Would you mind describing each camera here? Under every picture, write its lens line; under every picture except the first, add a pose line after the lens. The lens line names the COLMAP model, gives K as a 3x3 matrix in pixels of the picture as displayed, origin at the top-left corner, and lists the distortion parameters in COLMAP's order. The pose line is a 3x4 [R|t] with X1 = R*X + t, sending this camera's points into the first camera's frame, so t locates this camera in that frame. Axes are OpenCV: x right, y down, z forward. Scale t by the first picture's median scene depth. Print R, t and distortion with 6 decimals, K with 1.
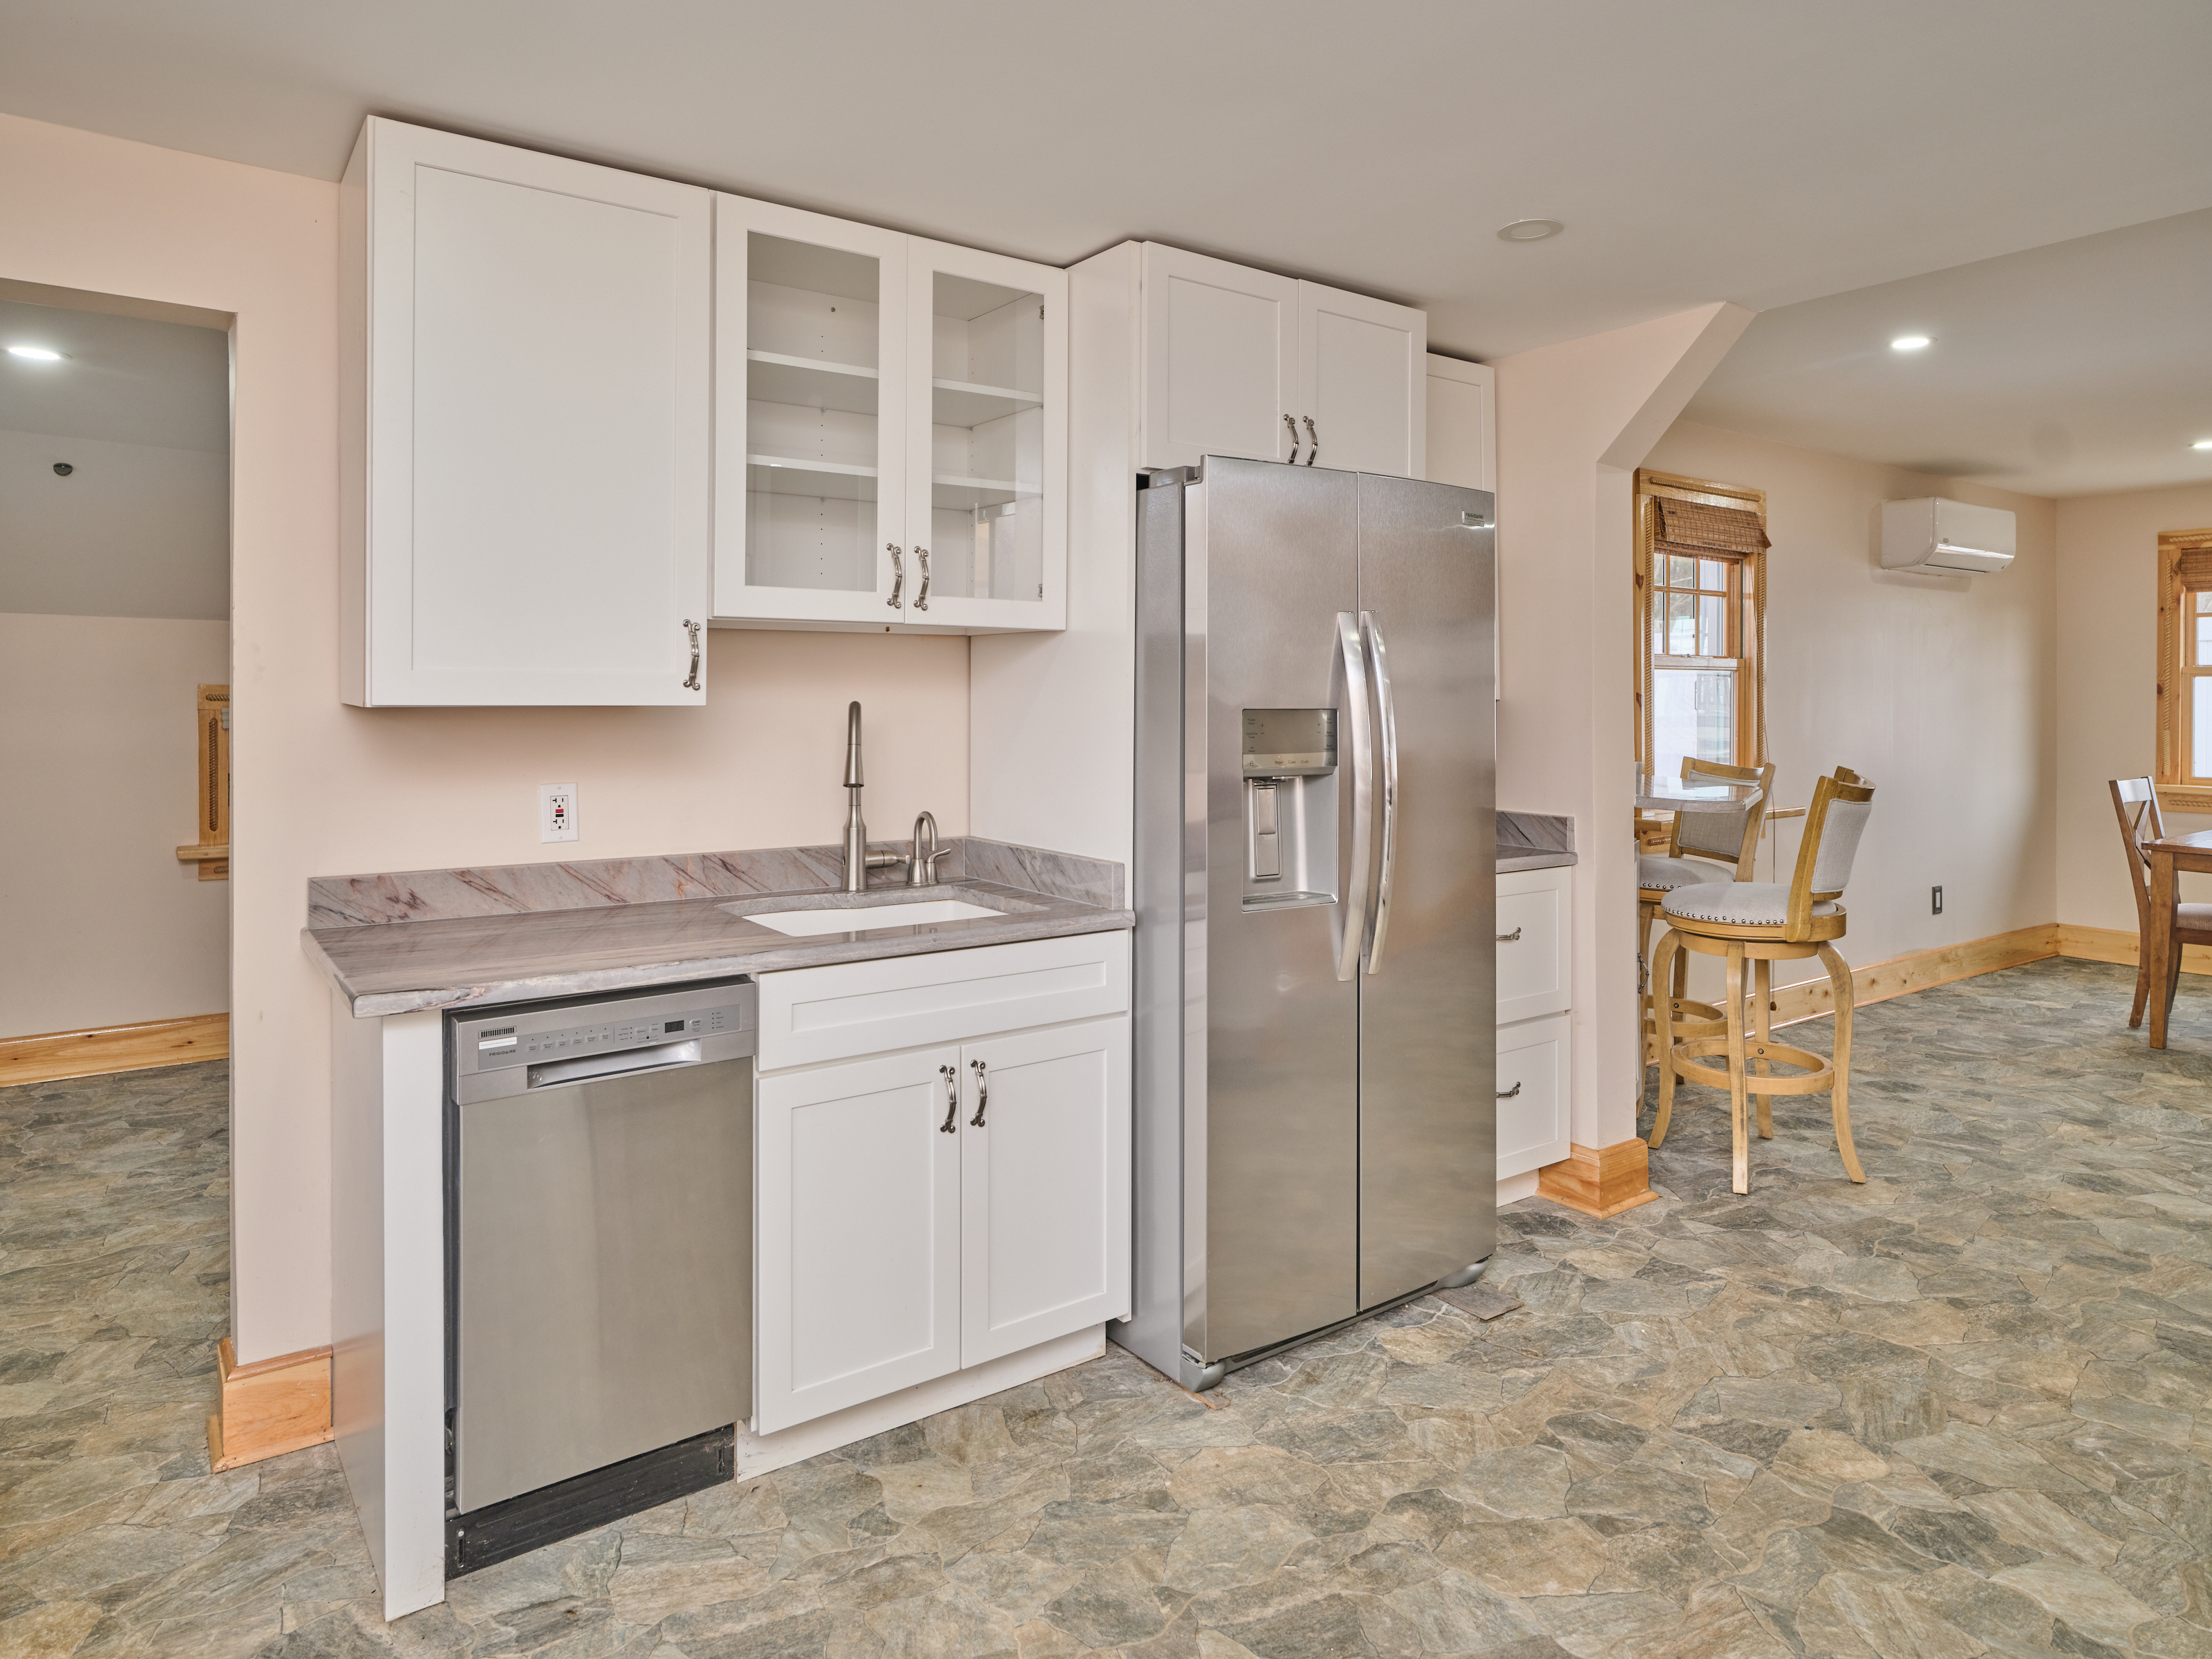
lens RADIAL K [[1339.2, 0, 1107.4], [0, 1339.2, 702.2], [0, 0, 1]] dist [0.000778, -0.000657]
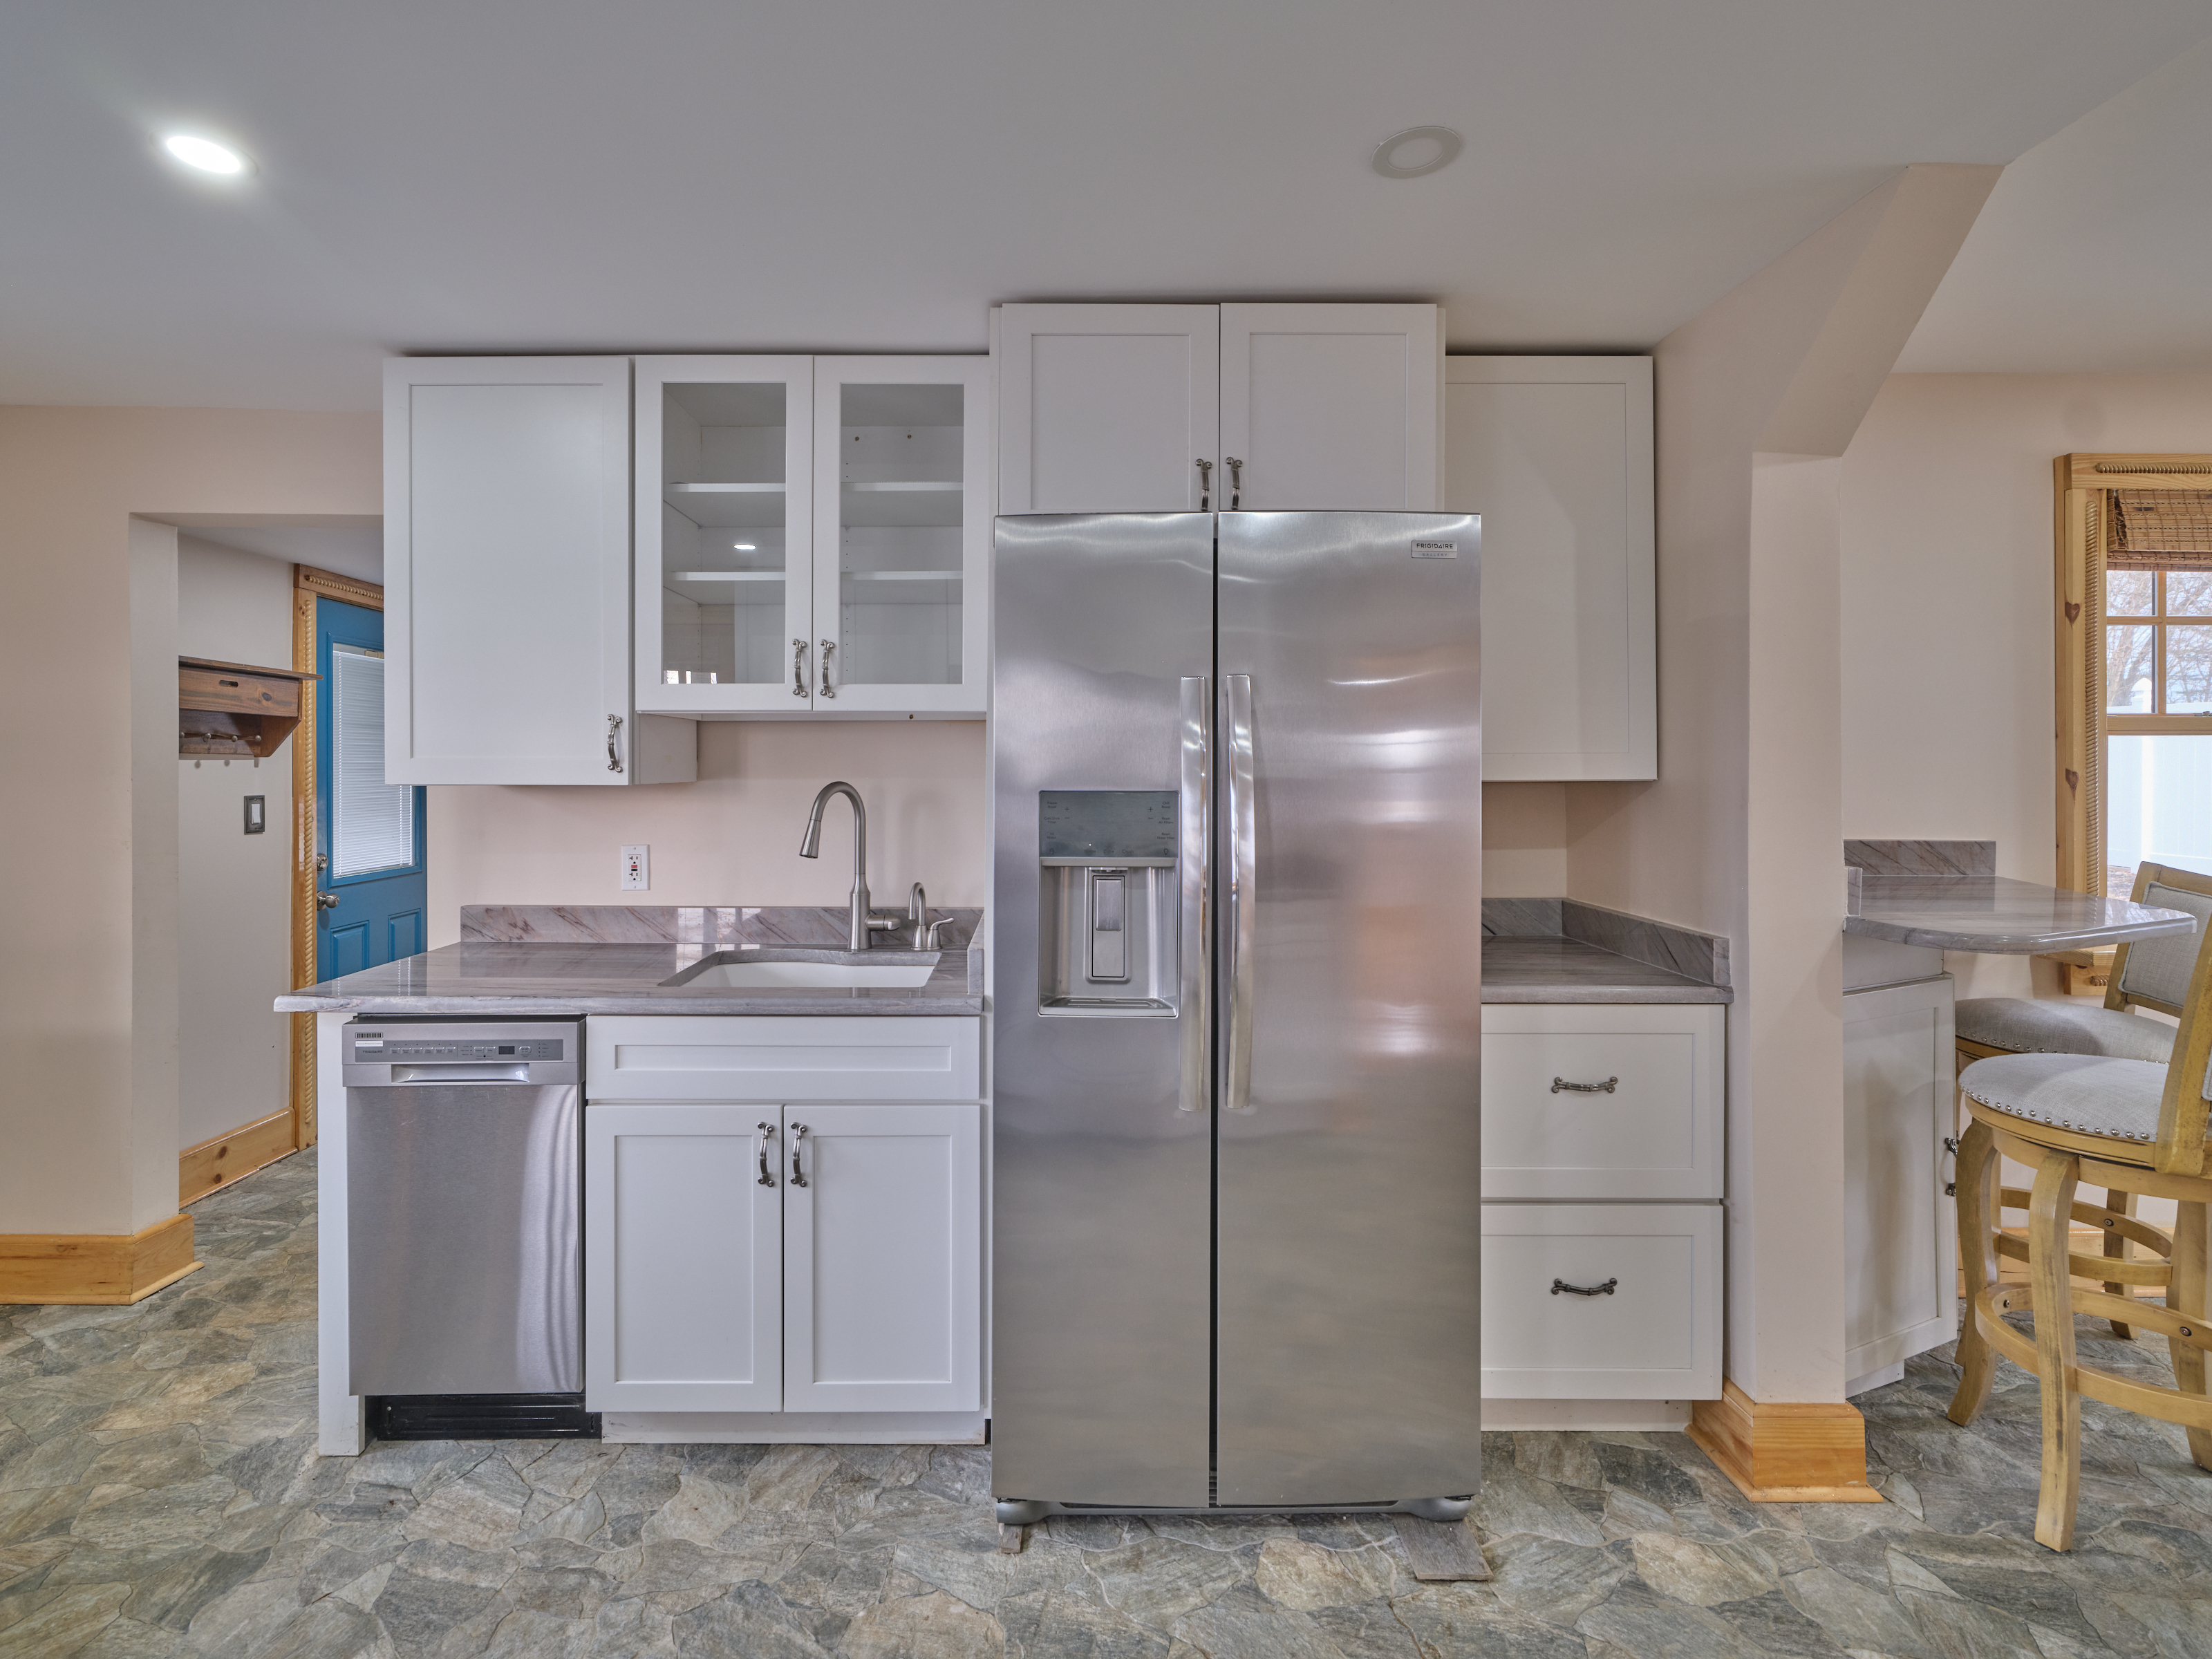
lens RADIAL K [[1046.7, 0, 1049.5], [0, 1046.7, 777.3], [0, 0, 1]] dist [-0.001128, 0.000836]
pose [[0.811500, -0.001235, -0.584351, 0.509102], [-0.000161, 0.999997, -0.002336, -0.002401], [0.584353, 0.001990, 0.811497, 0.418743]]
